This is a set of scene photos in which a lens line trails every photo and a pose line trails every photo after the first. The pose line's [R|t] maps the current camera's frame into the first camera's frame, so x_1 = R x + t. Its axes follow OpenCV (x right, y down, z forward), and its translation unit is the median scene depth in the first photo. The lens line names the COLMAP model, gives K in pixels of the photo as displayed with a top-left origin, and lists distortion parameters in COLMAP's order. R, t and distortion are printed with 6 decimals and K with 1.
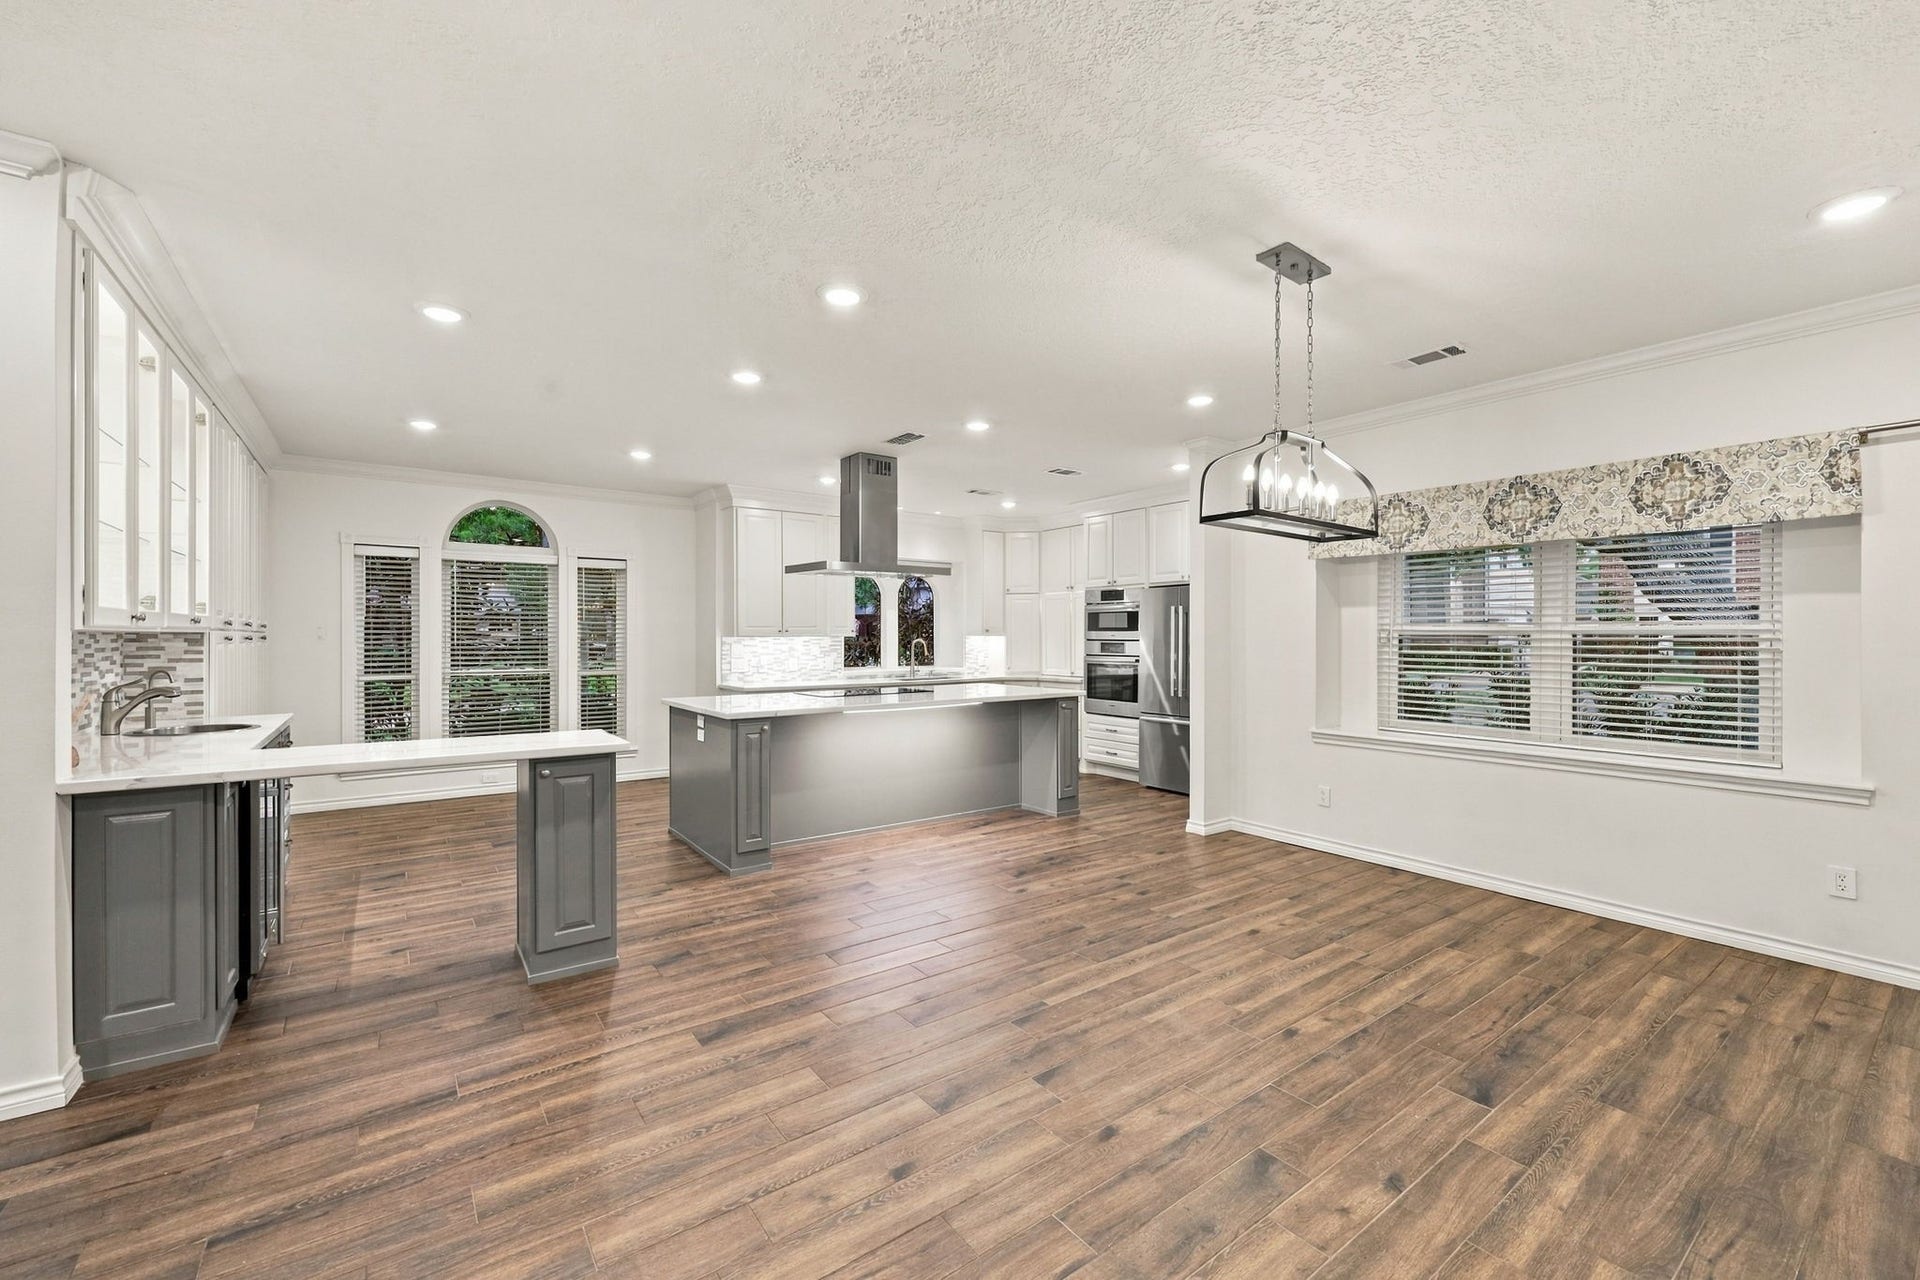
lens RADIAL K [[773.4, 0, 951.2], [0, 773.4, 636.3], [0, 0, 1]] dist [0.002593, 0.000241]
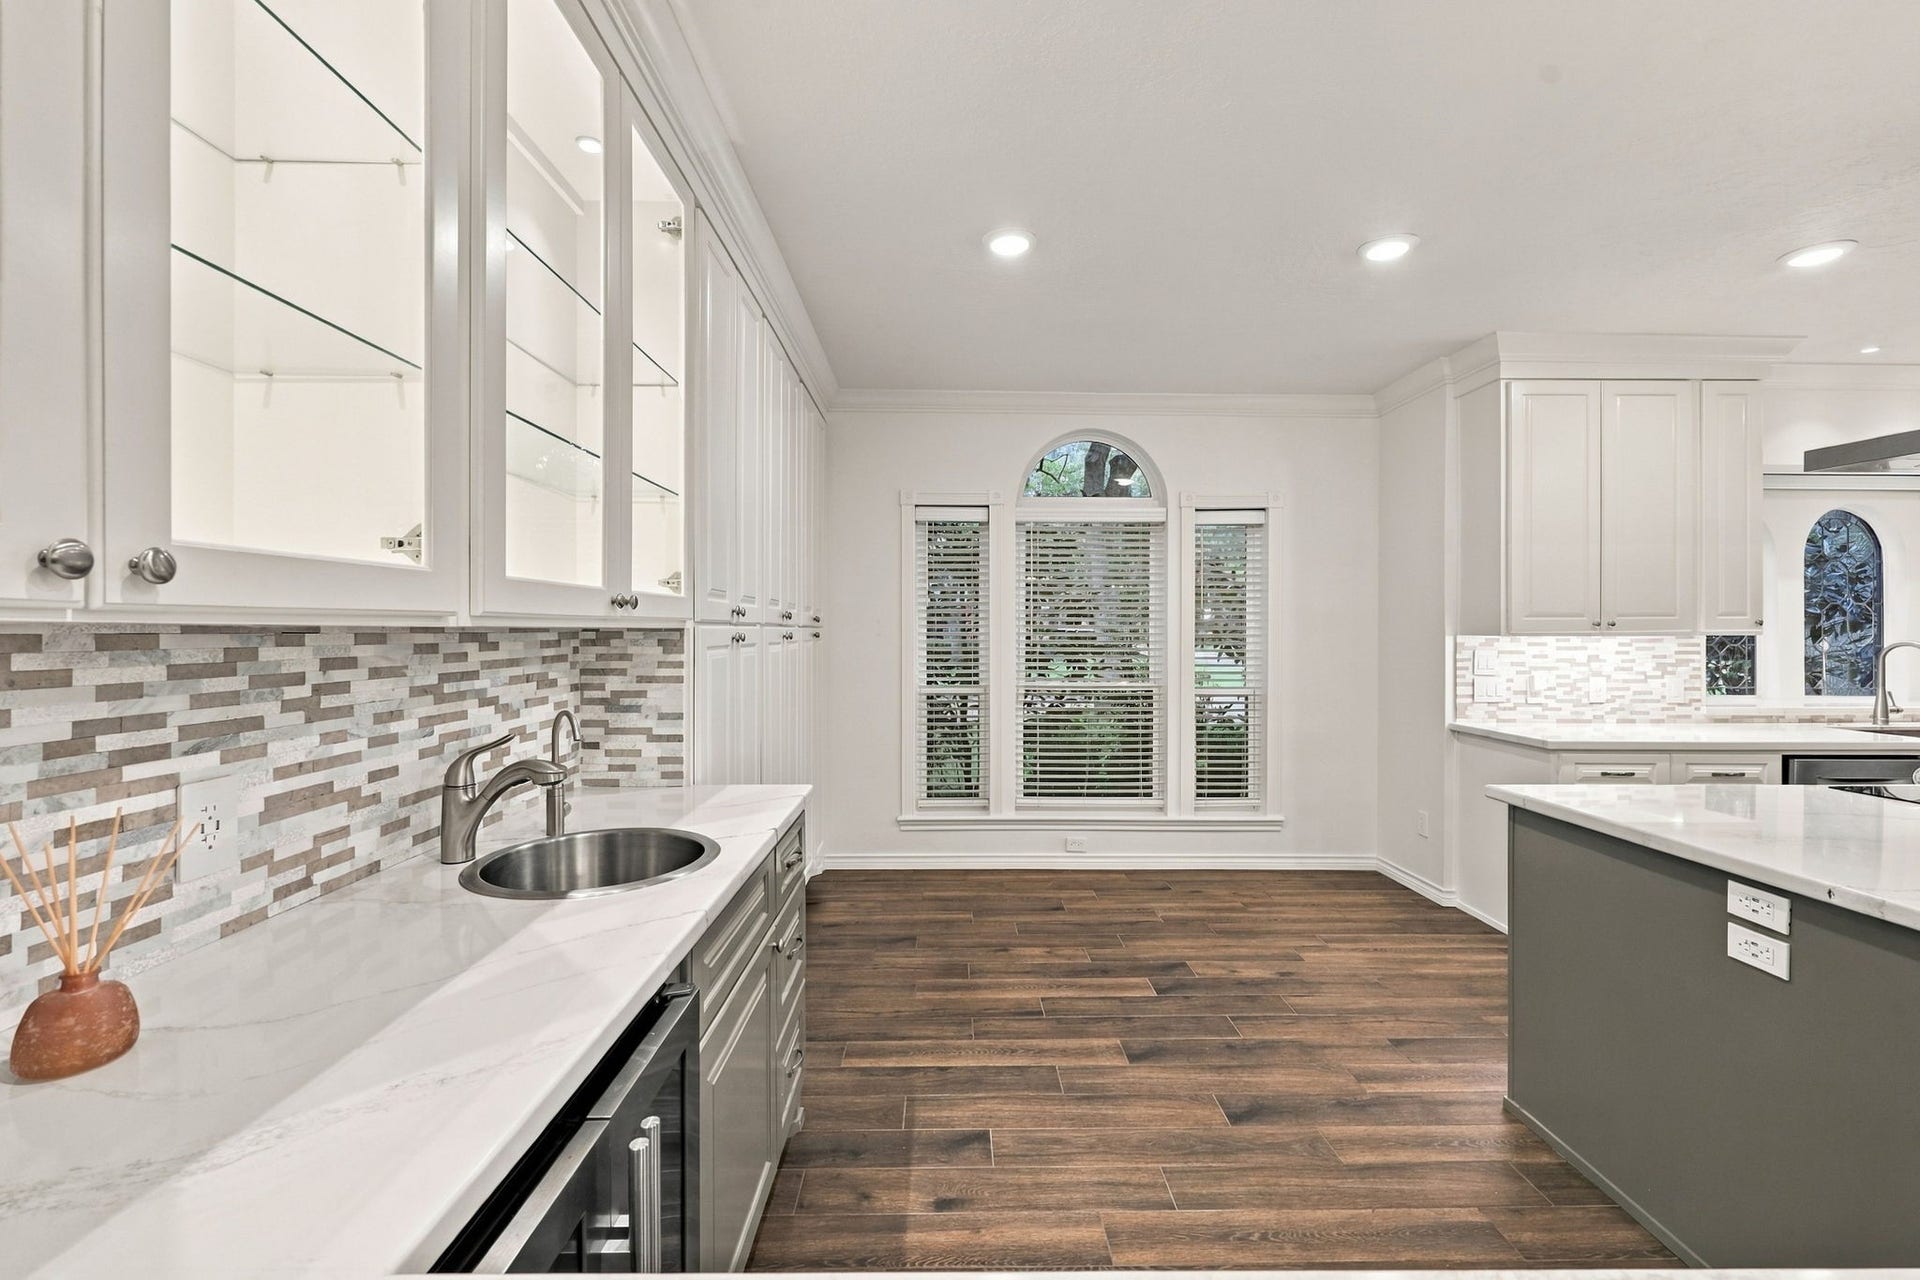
lens RADIAL K [[773.4, 0, 962.5], [0, 773.4, 633.7], [0, 0, 1]] dist [0.002593, 0.000241]
pose [[0.820633, 0.001811, -0.571452, -0.324059], [-0.000500, 0.999997, 0.002452, -0.001592], [0.571455, -0.001726, 0.820632, 0.435565]]
